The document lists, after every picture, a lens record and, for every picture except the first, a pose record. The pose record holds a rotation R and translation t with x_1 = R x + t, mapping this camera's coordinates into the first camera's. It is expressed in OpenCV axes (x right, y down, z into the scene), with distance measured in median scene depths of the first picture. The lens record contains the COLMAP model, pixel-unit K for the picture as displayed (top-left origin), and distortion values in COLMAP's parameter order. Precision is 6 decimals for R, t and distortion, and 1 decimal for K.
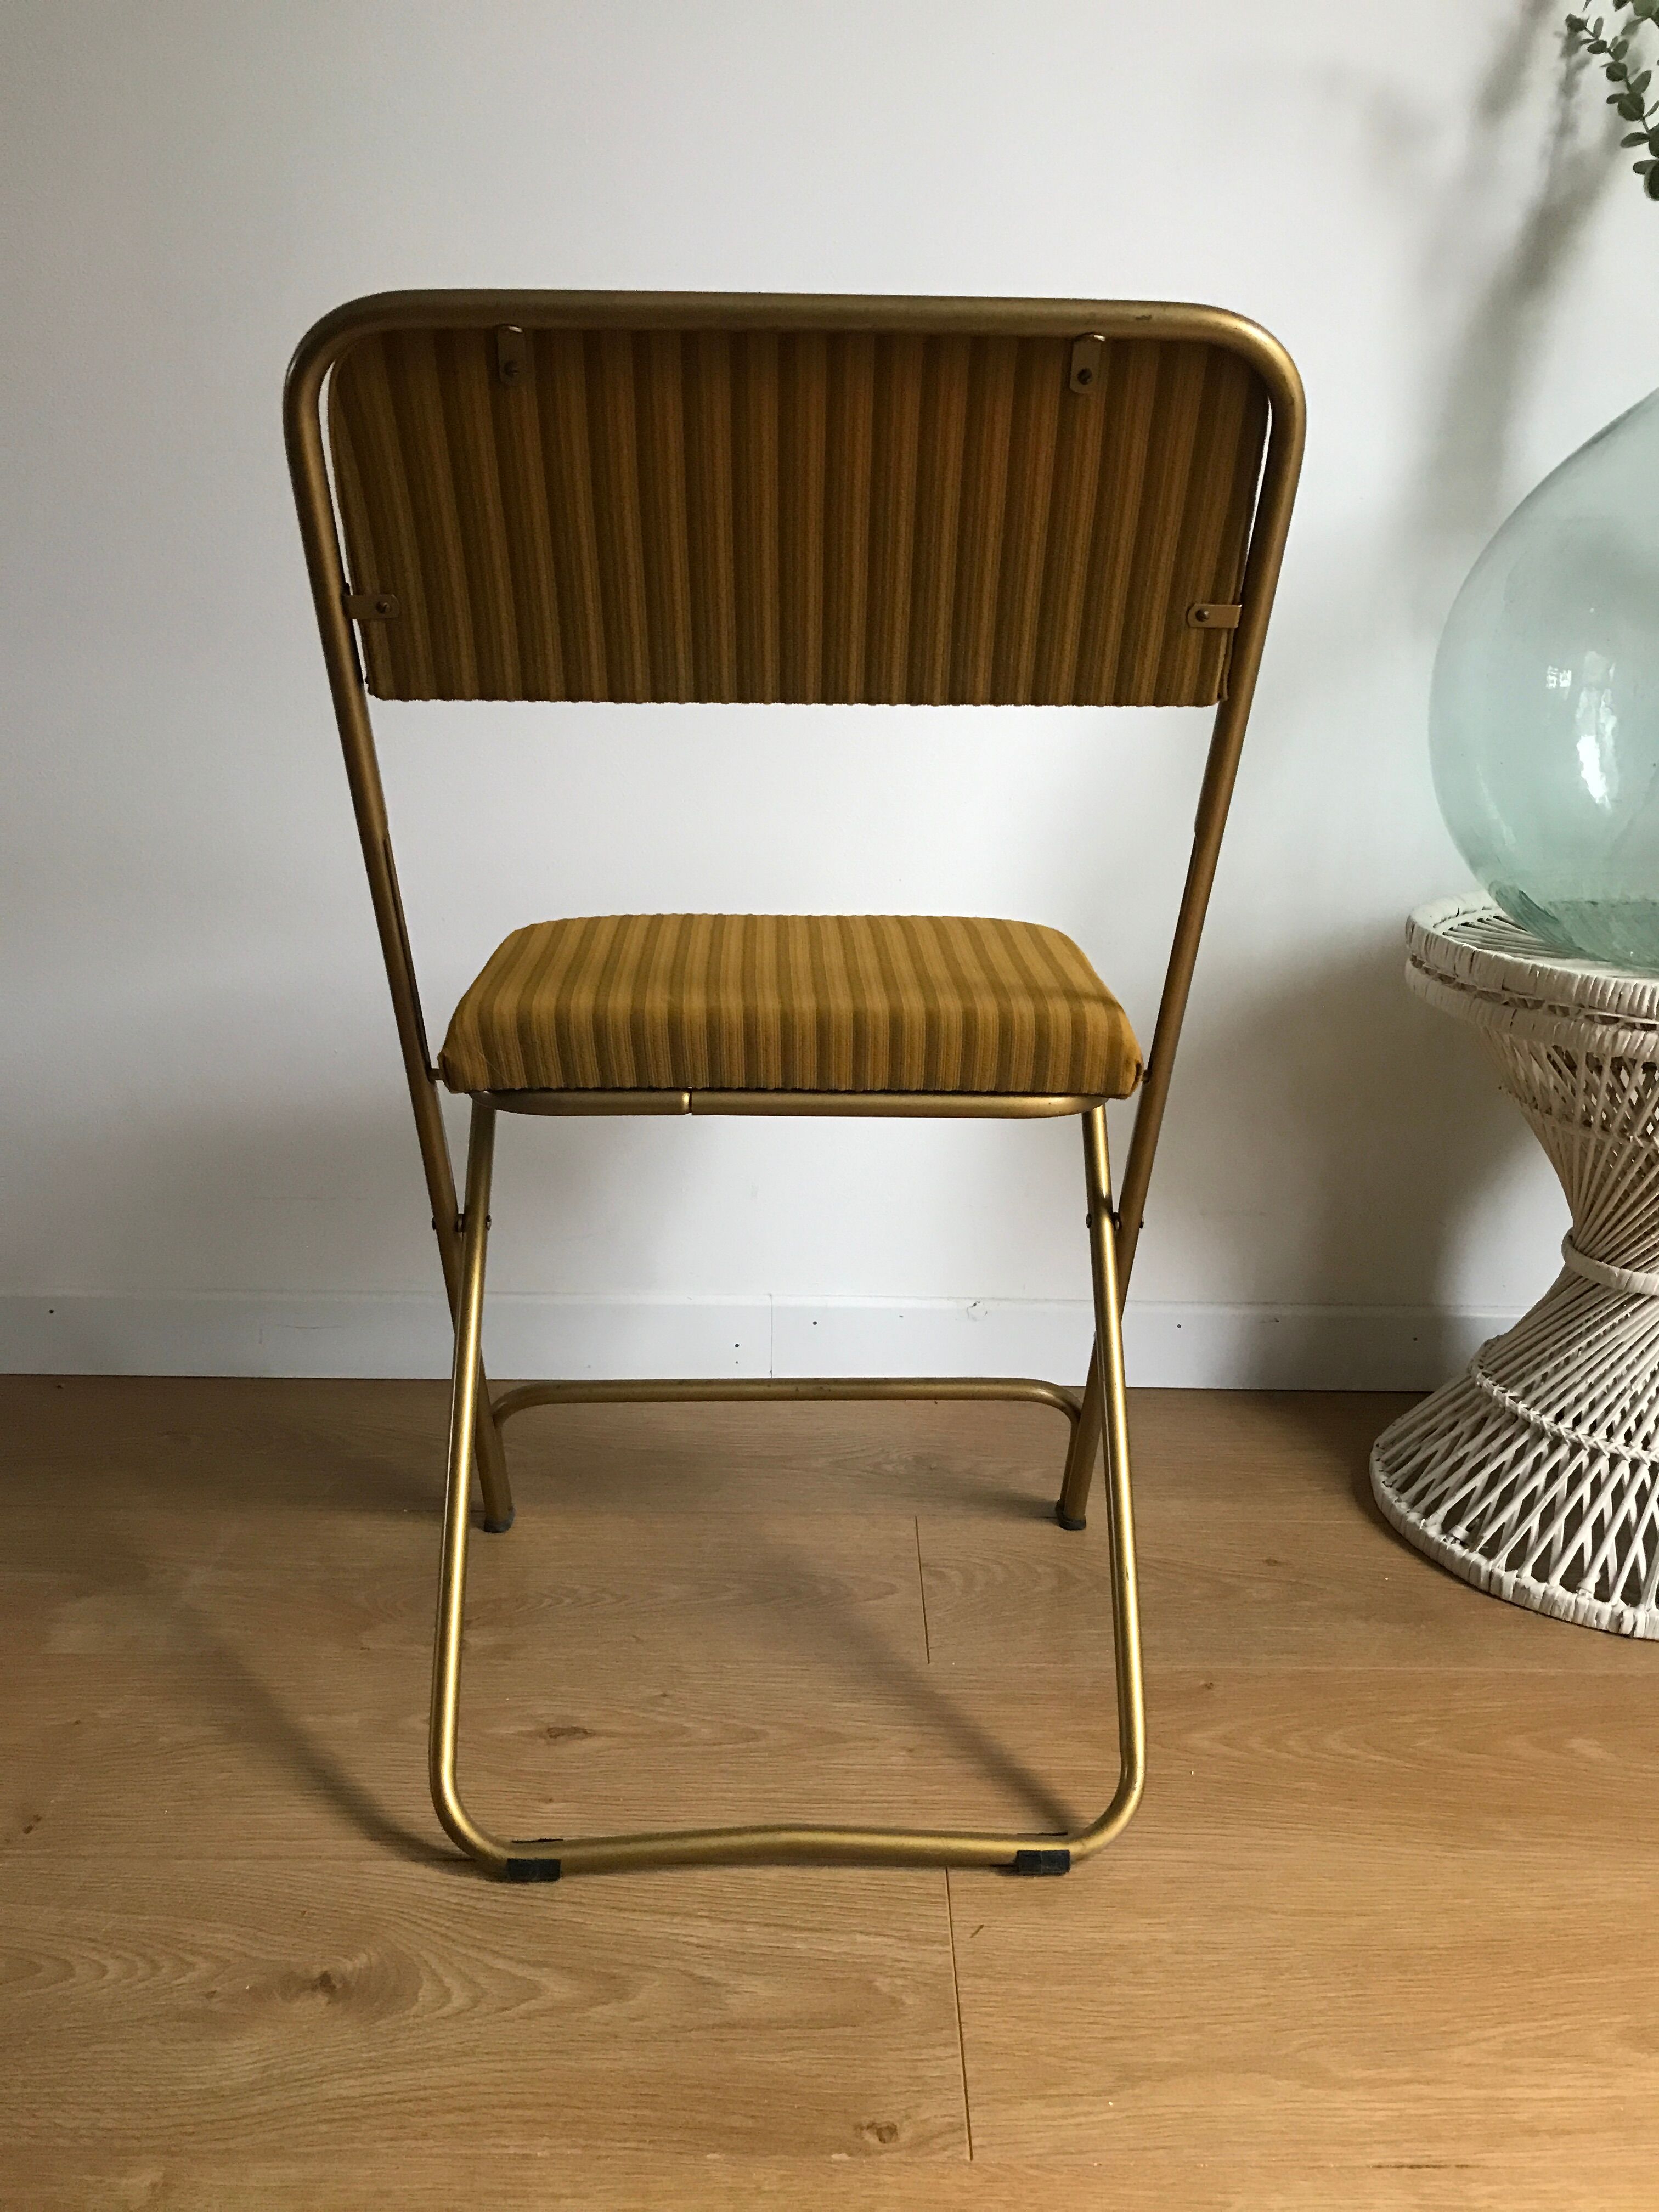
lens RADIAL K [[1824.6, 0, 830.5], [0, 1824.6, 1098.4], [0, 0, 1]] dist [-0.000052, 0.021125]
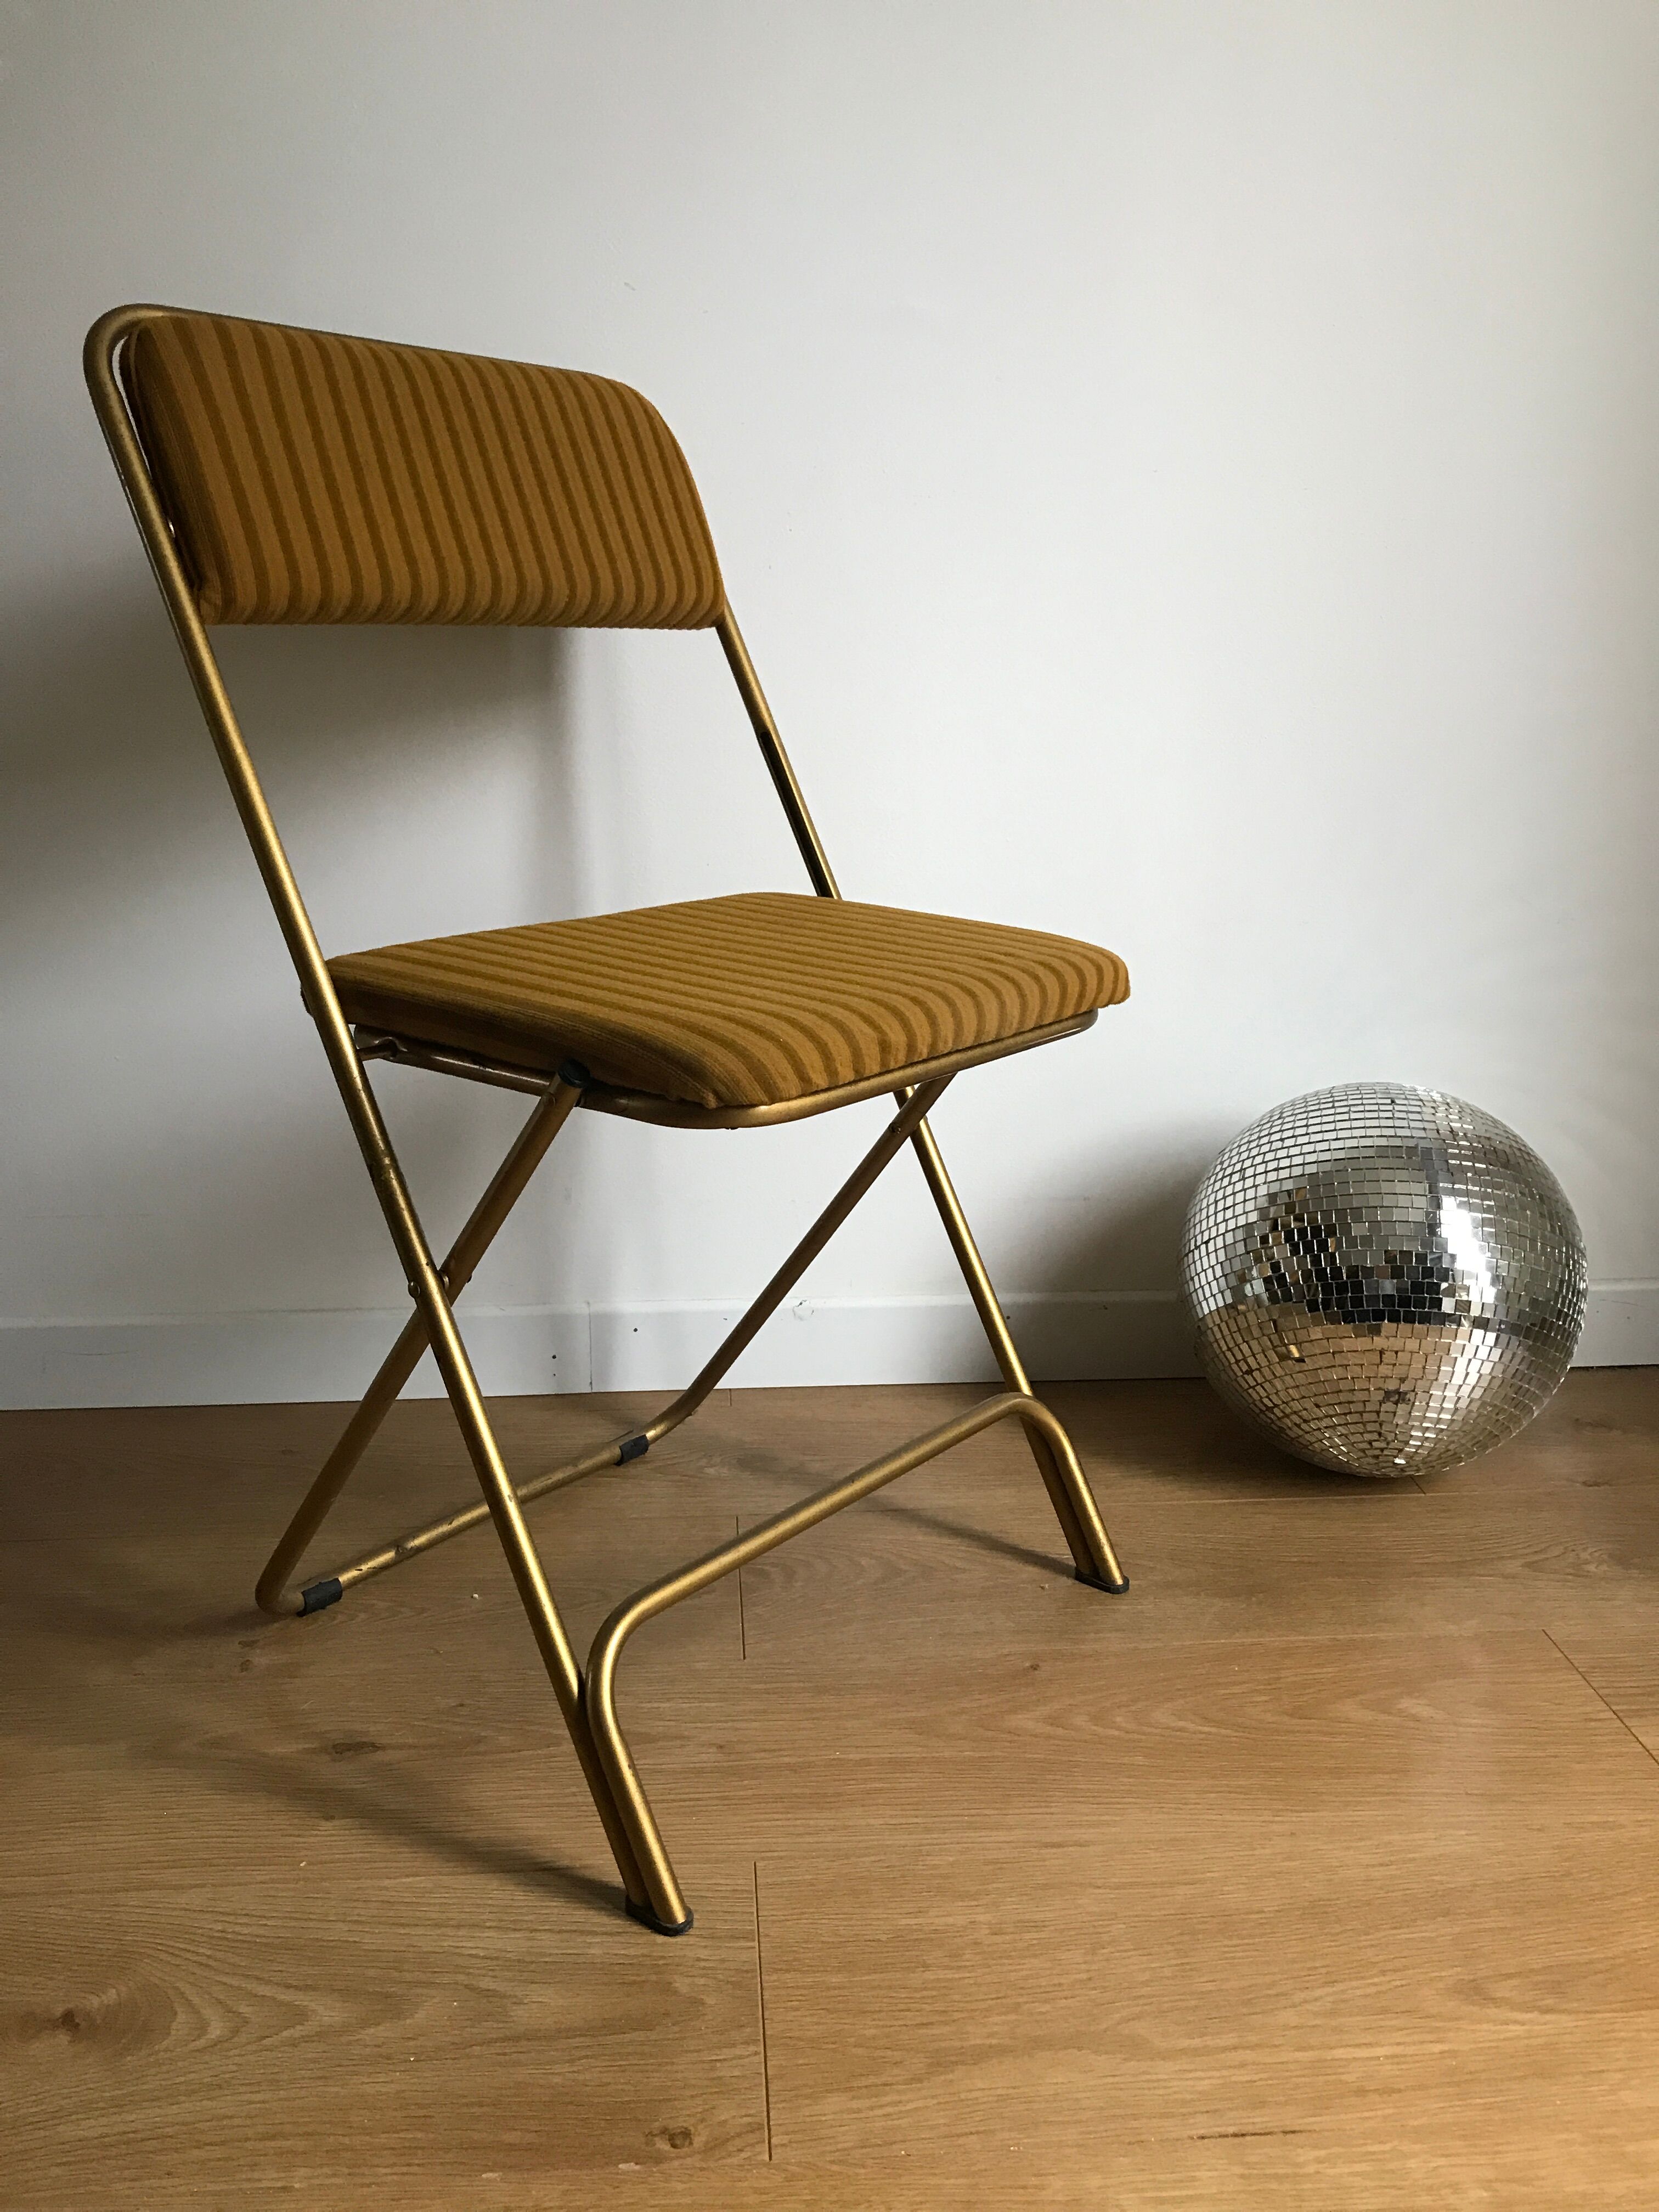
lens RADIAL K [[1824.6, 0, 830.5], [0, 1824.6, 1098.4], [0, 0, 1]] dist [-0.000052, 0.021125]
pose [[0.997087, -0.028102, 0.070903, 0.041212], [0.030869, 0.998792, -0.038236, 0.057208], [-0.069743, 0.040313, 0.996750, 0.037219]]
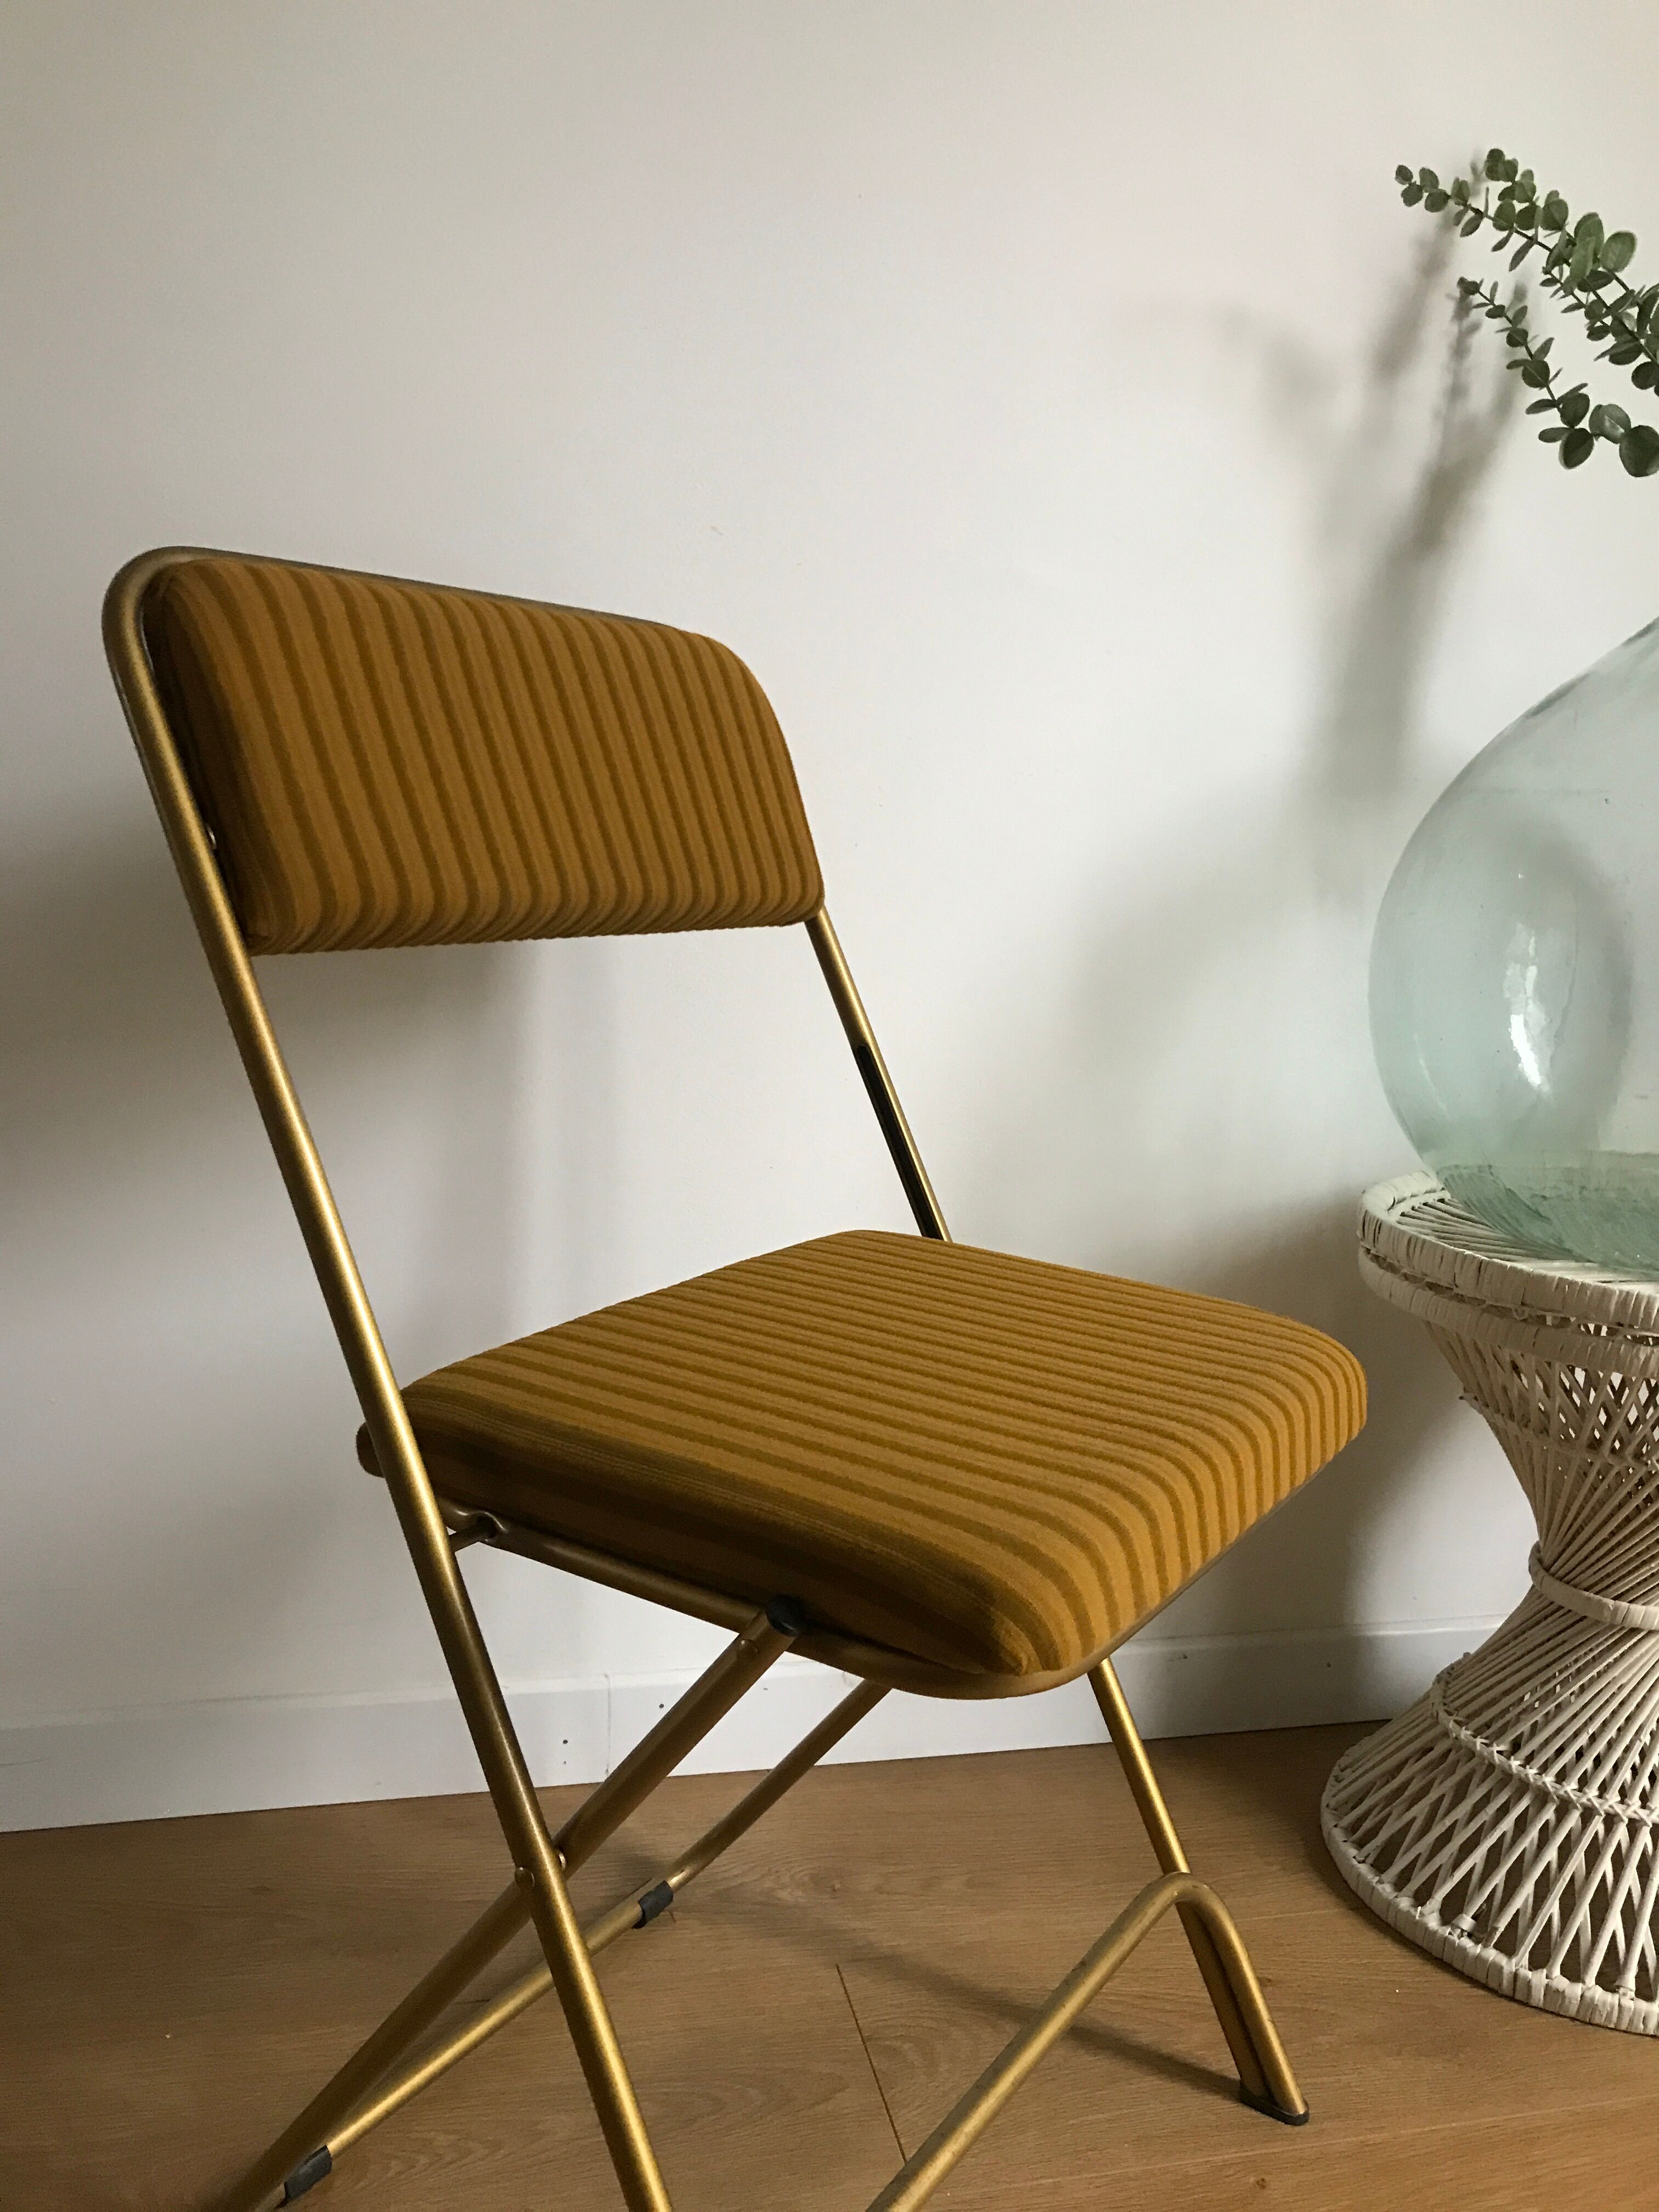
lens RADIAL K [[1823.4, 0, 829.0], [0, 1823.4, 1103.2], [0, 0, 1]] dist [-0.003829, 0.017761]
pose [[0.975045, -0.009423, 0.221806, -0.158400], [0.034646, 0.993316, -0.110104, -0.072752], [-0.219286, 0.115041, 0.968855, 0.211256]]
